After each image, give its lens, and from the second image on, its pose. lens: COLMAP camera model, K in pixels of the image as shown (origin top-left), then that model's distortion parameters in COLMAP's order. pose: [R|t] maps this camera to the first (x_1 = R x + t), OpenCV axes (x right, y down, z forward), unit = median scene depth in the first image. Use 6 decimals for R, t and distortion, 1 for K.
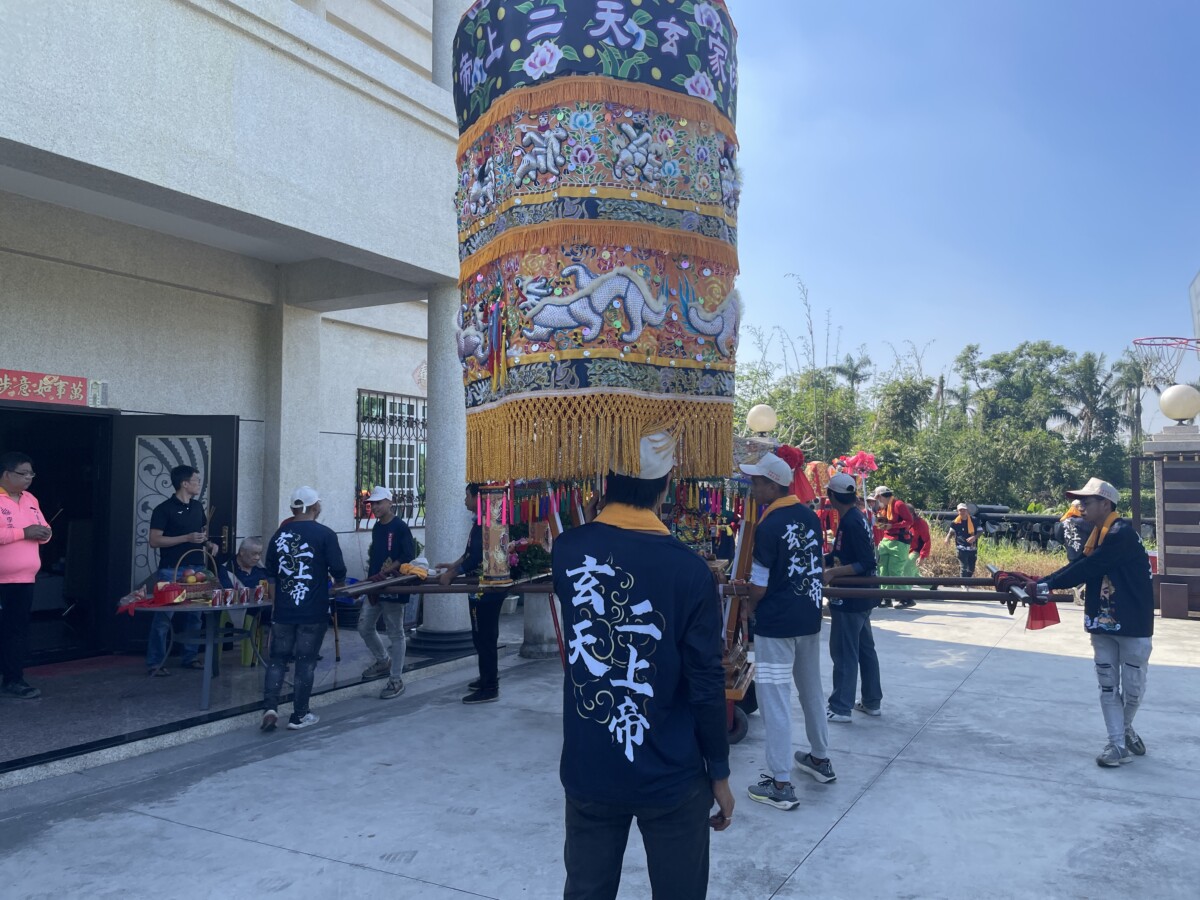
lens RADIAL K [[905.3, 0, 599.1], [0, 905.3, 440.6], [0, 0, 1]] dist [0.085373, -0.122157]
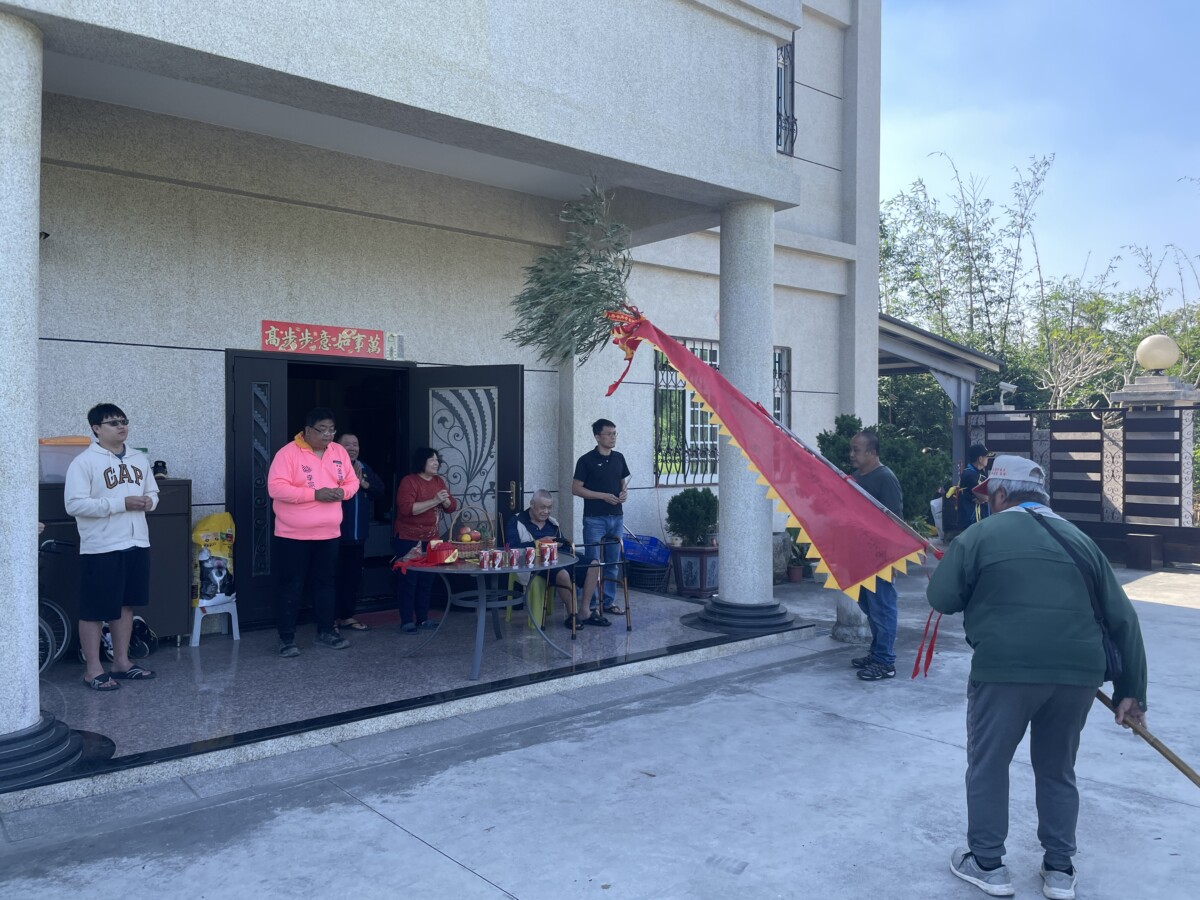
lens RADIAL K [[905.3, 0, 610.3], [0, 905.3, 446.4], [0, 0, 1]] dist [0.085373, -0.122157]
pose [[0.939400, -0.000610, -0.342823, 0.013084], [0.020318, 0.998340, 0.053898, 0.010082], [0.342221, -0.057597, 0.937853, 0.176272]]
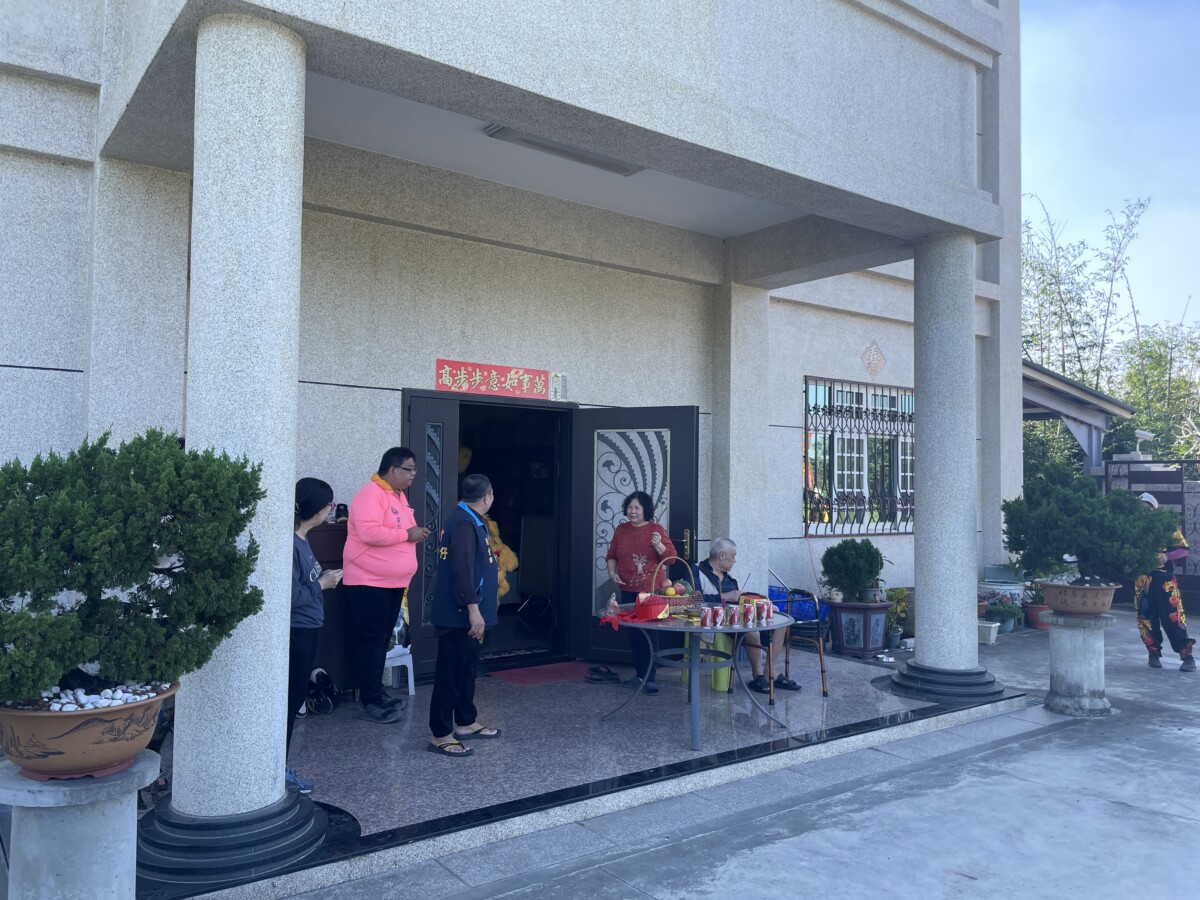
lens RADIAL K [[905.3, 0, 601.0], [0, 905.3, 445.3], [0, 0, 1]] dist [0.085373, -0.122157]
pose [[0.921028, -0.009293, -0.389385, -0.161892], [0.011301, 0.999932, 0.002867, 0.008981], [0.389331, -0.007041, 0.921071, 0.174217]]
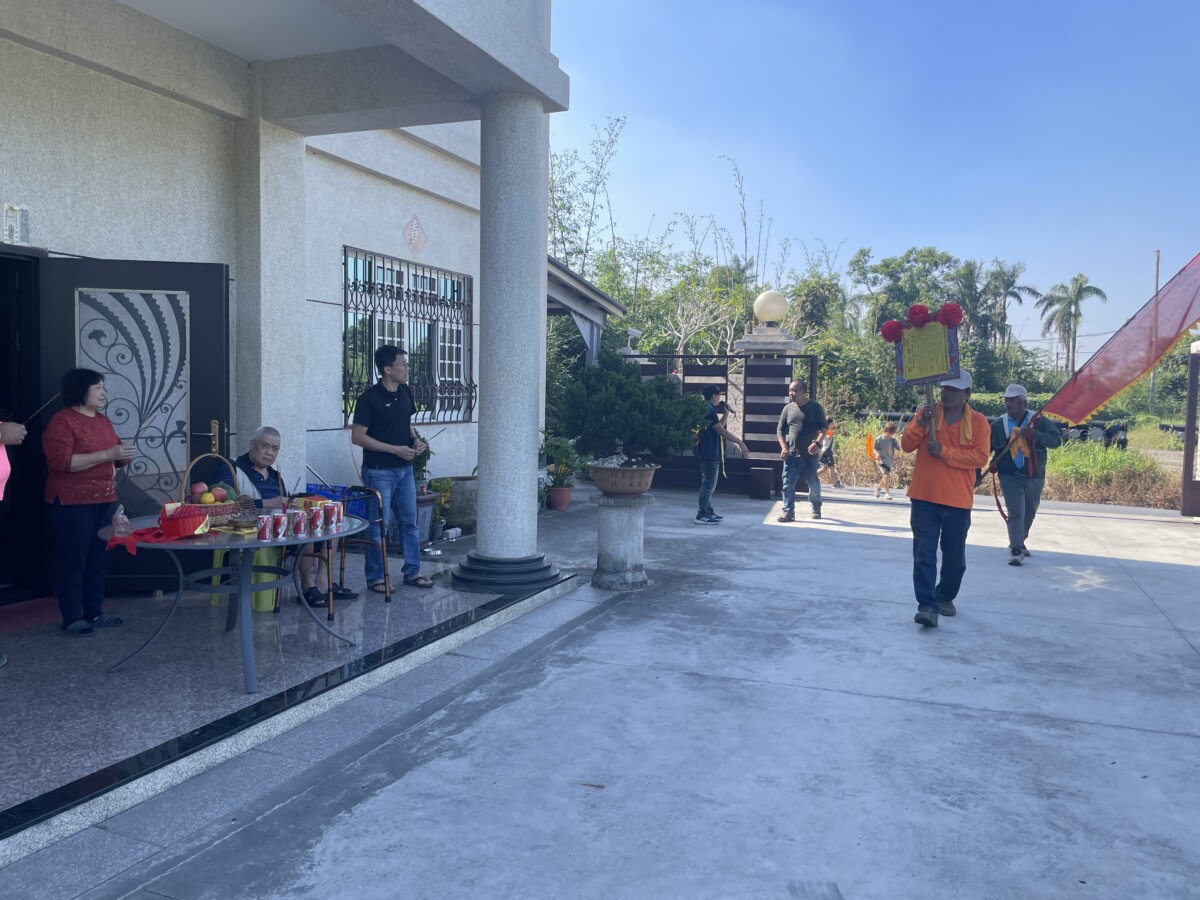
lens RADIAL K [[905.3, 0, 601.2], [0, 905.3, 437.7], [0, 0, 1]] dist [0.085373, -0.122157]
pose [[0.989736, 0.008870, 0.142631, -0.244858], [-0.024328, 0.993961, 0.107005, 0.027092], [-0.140821, -0.109377, 0.983975, 0.289818]]
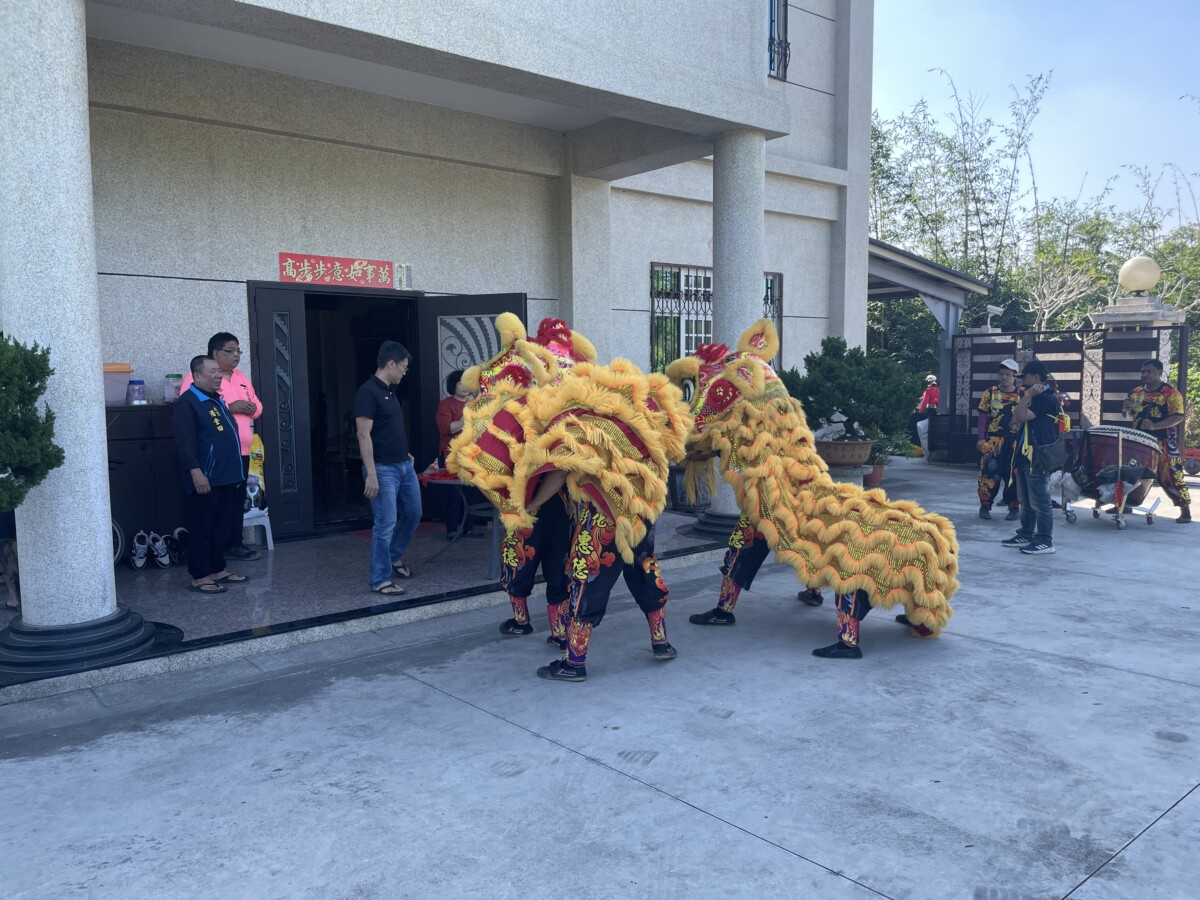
lens RADIAL K [[905.3, 0, 602.1], [0, 905.3, 457.0], [0, 0, 1]] dist [0.085373, -0.122157]
pose [[0.938449, 0.019621, -0.344859, 0.032667], [0.031235, 0.989474, 0.141296, 0.014673], [0.344002, -0.143371, 0.927959, 0.102076]]
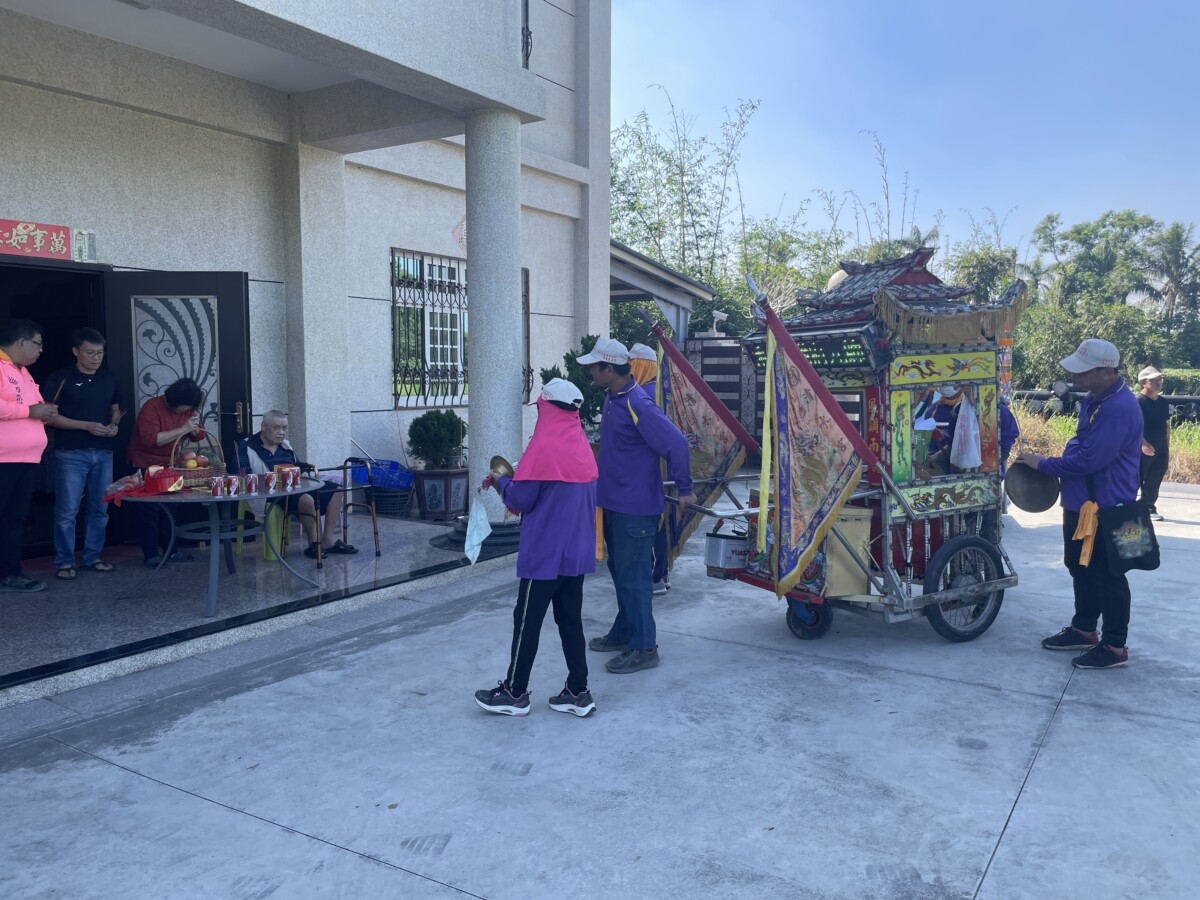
lens RADIAL K [[905.3, 0, 609.0], [0, 905.3, 445.8], [0, 0, 1]] dist [0.085373, -0.122157]
pose [[0.998949, 0.005618, -0.045499, -0.022025], [0.000645, 0.990642, 0.136485, 0.019440], [0.045840, -0.136371, 0.989597, 0.179172]]
